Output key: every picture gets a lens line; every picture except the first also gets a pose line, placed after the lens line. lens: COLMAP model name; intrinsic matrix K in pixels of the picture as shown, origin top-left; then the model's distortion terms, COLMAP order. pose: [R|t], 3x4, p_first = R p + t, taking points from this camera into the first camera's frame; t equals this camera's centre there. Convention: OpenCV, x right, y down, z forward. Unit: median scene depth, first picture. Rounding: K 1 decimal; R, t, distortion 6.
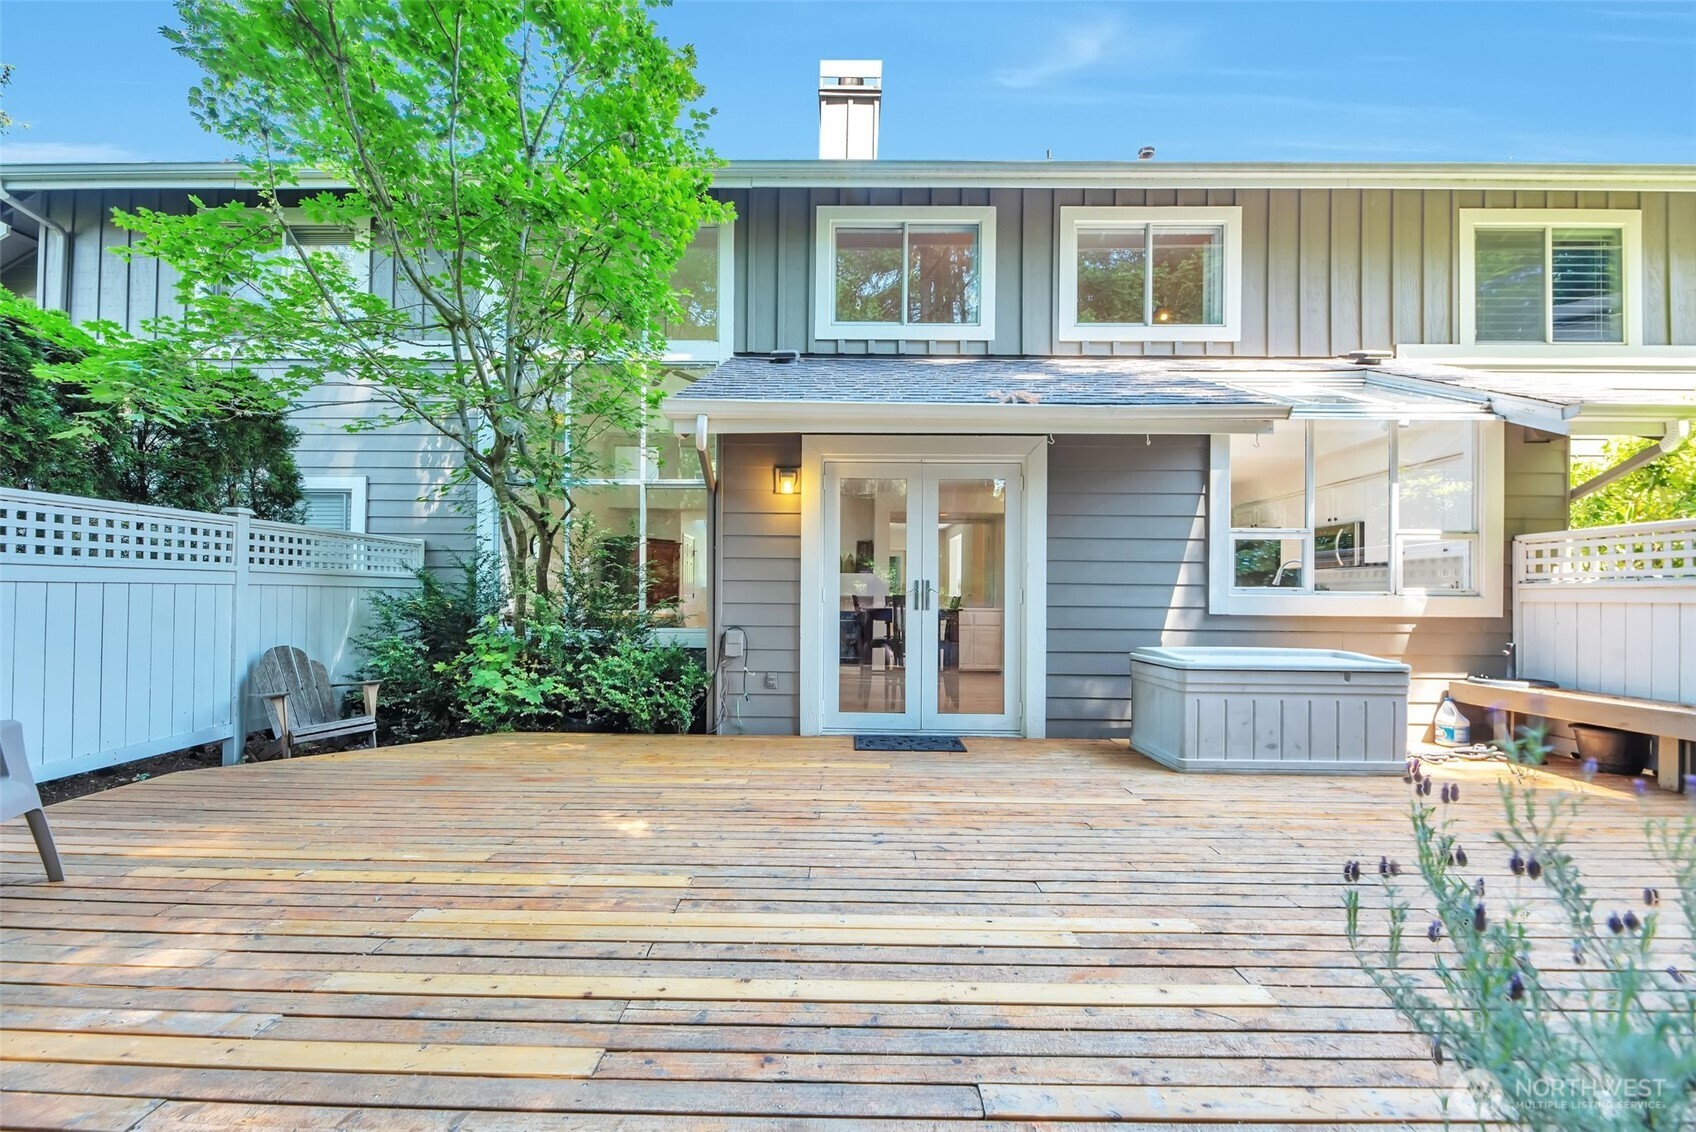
lens RADIAL K [[687.3, 0, 835.3], [0, 687.3, 591.3], [0, 0, 1]] dist [-0.002193, -0.000548]
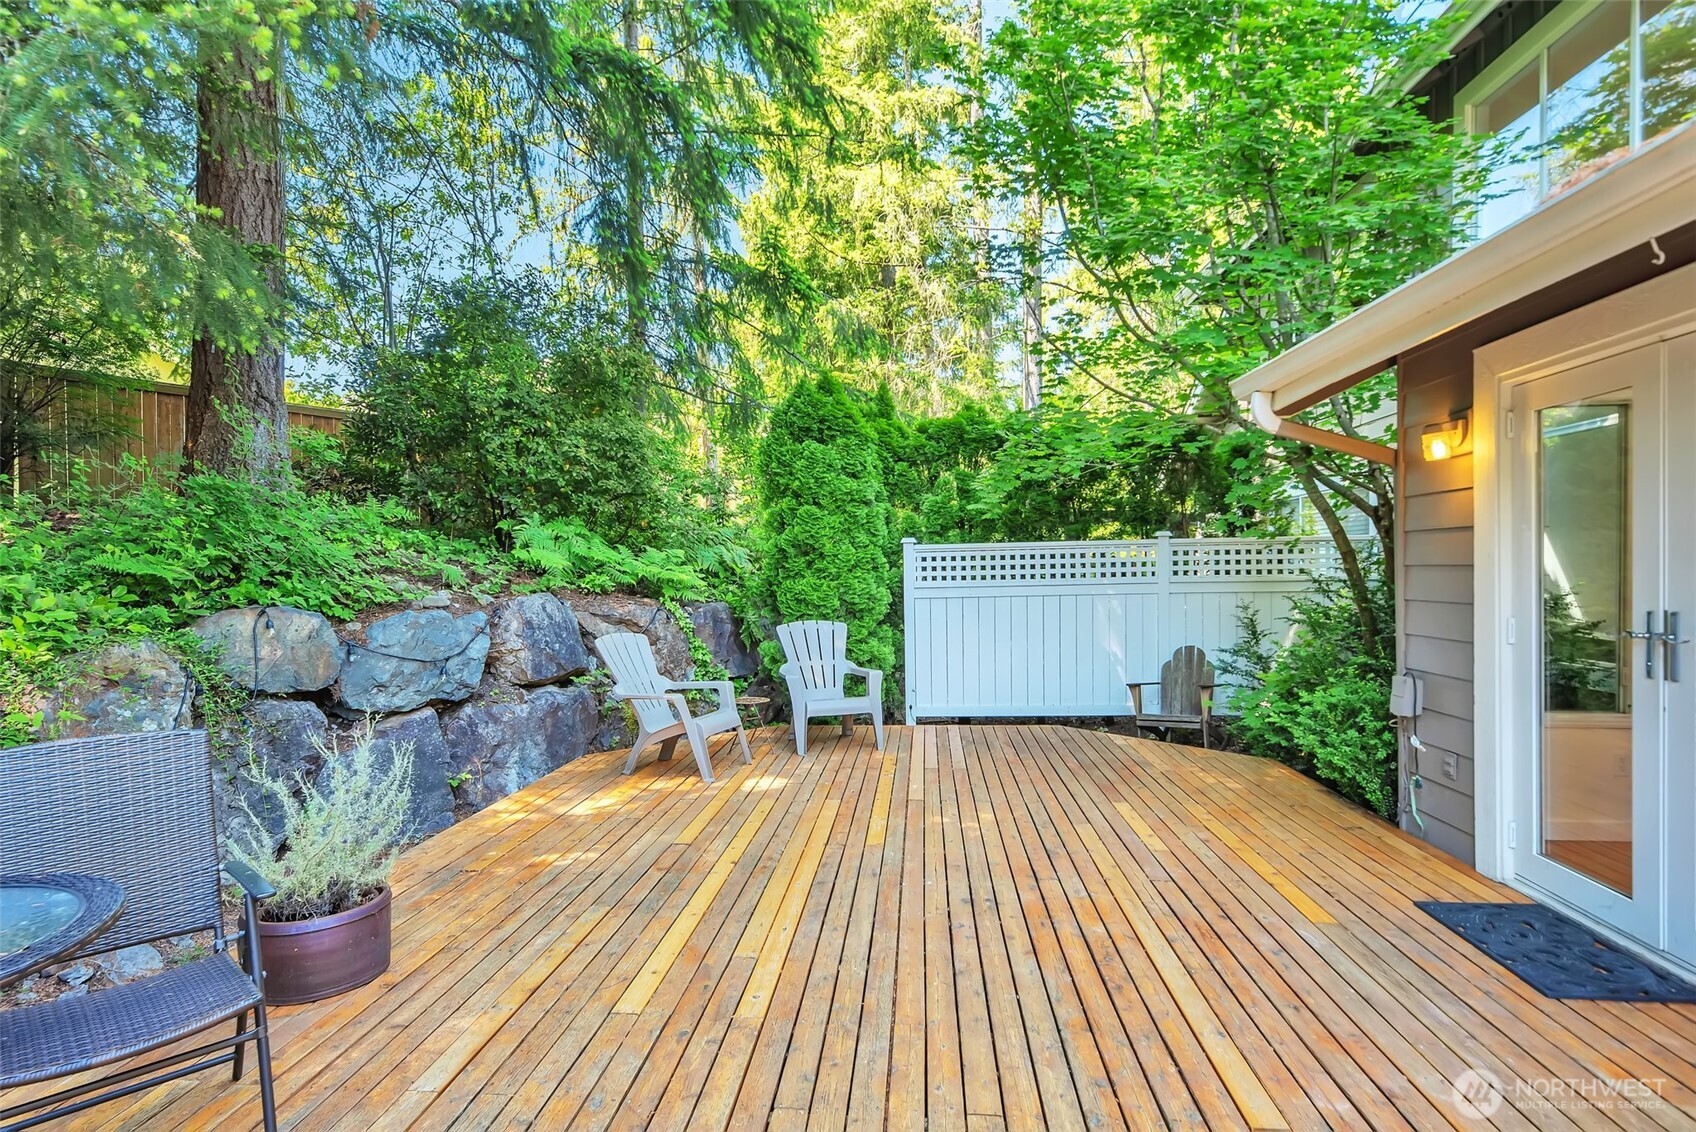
lens RADIAL K [[871.3, 0, 848.0], [0, 871.3, 566.0], [0, 0, 1]] dist [0.000334, -0.000073]
pose [[-0.068309, -0.010643, -0.997607, 0.731371], [0.022877, 0.999663, -0.012231, -0.051632], [0.997402, -0.023658, -0.068043, 0.522216]]
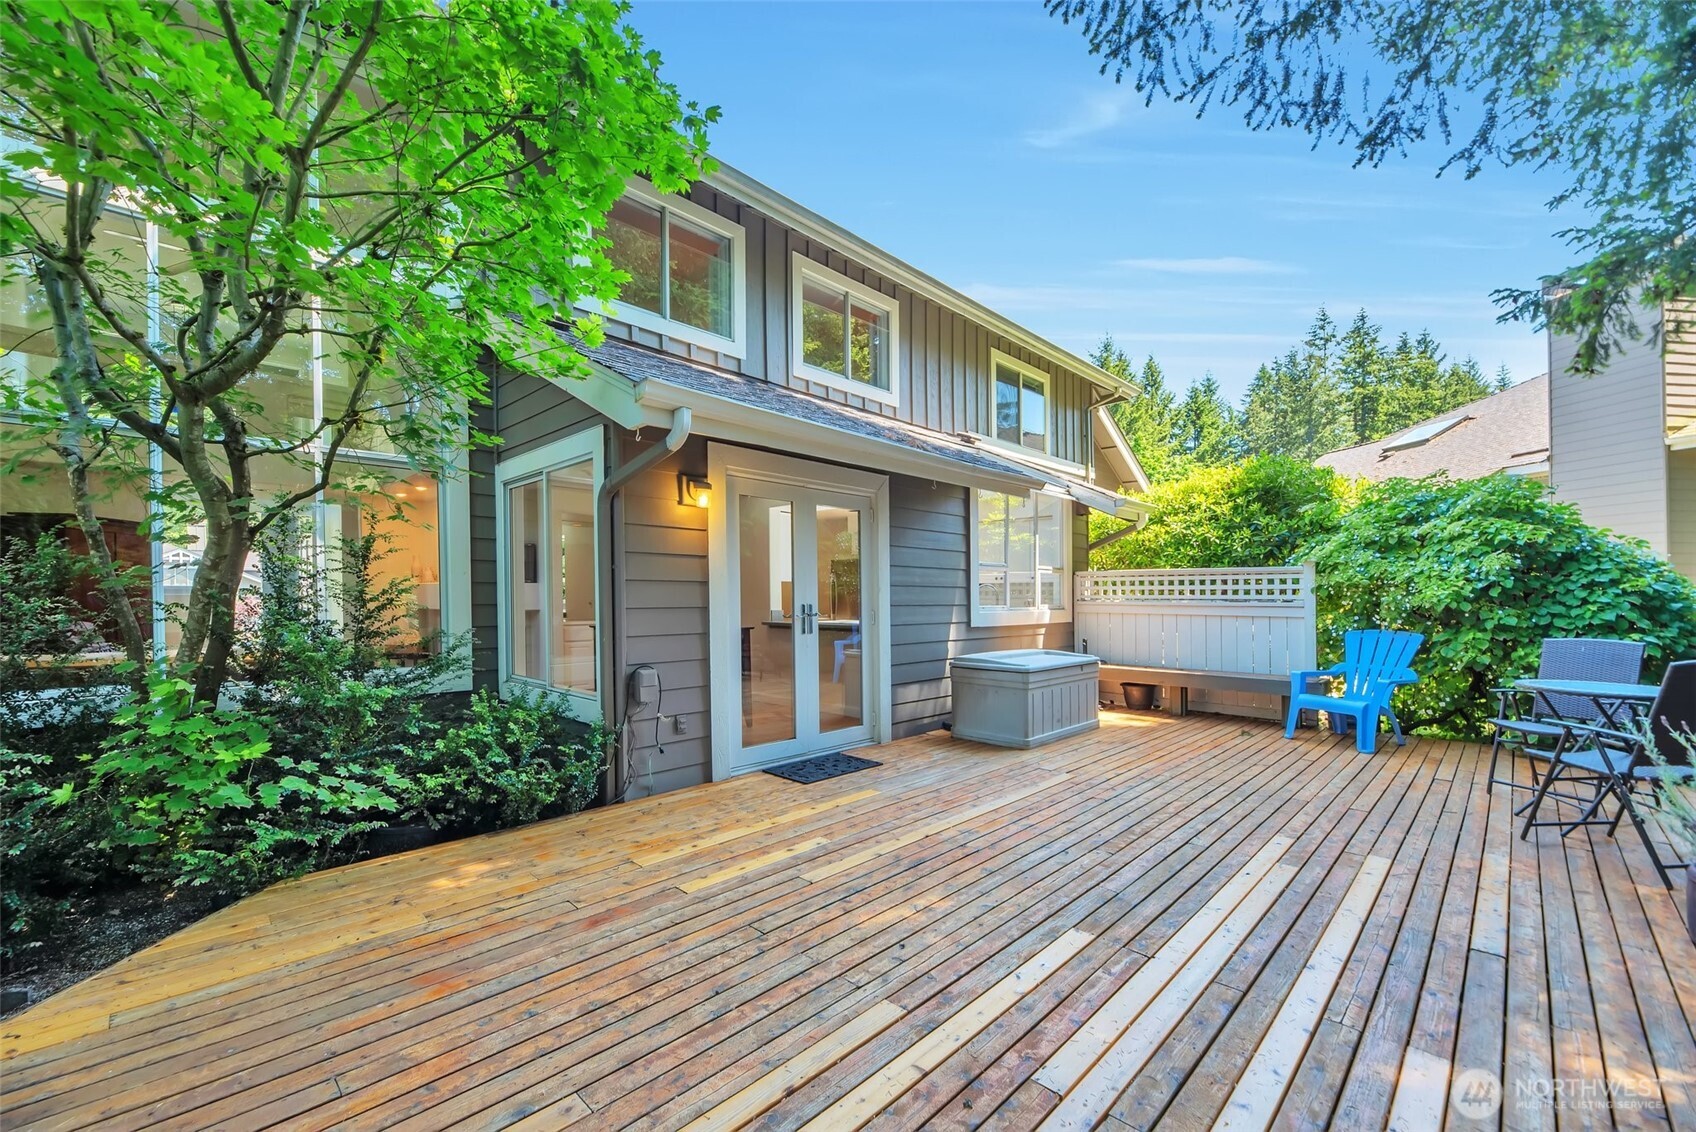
lens RADIAL K [[687.3, 0, 835.3], [0, 687.3, 591.3], [0, 0, 1]] dist [-0.002193, -0.000548]
pose [[0.692350, -0.002625, 0.721557, -0.581172], [-0.003868, 0.999966, 0.007349, -0.043053], [-0.721551, -0.007880, 0.692316, 0.274714]]
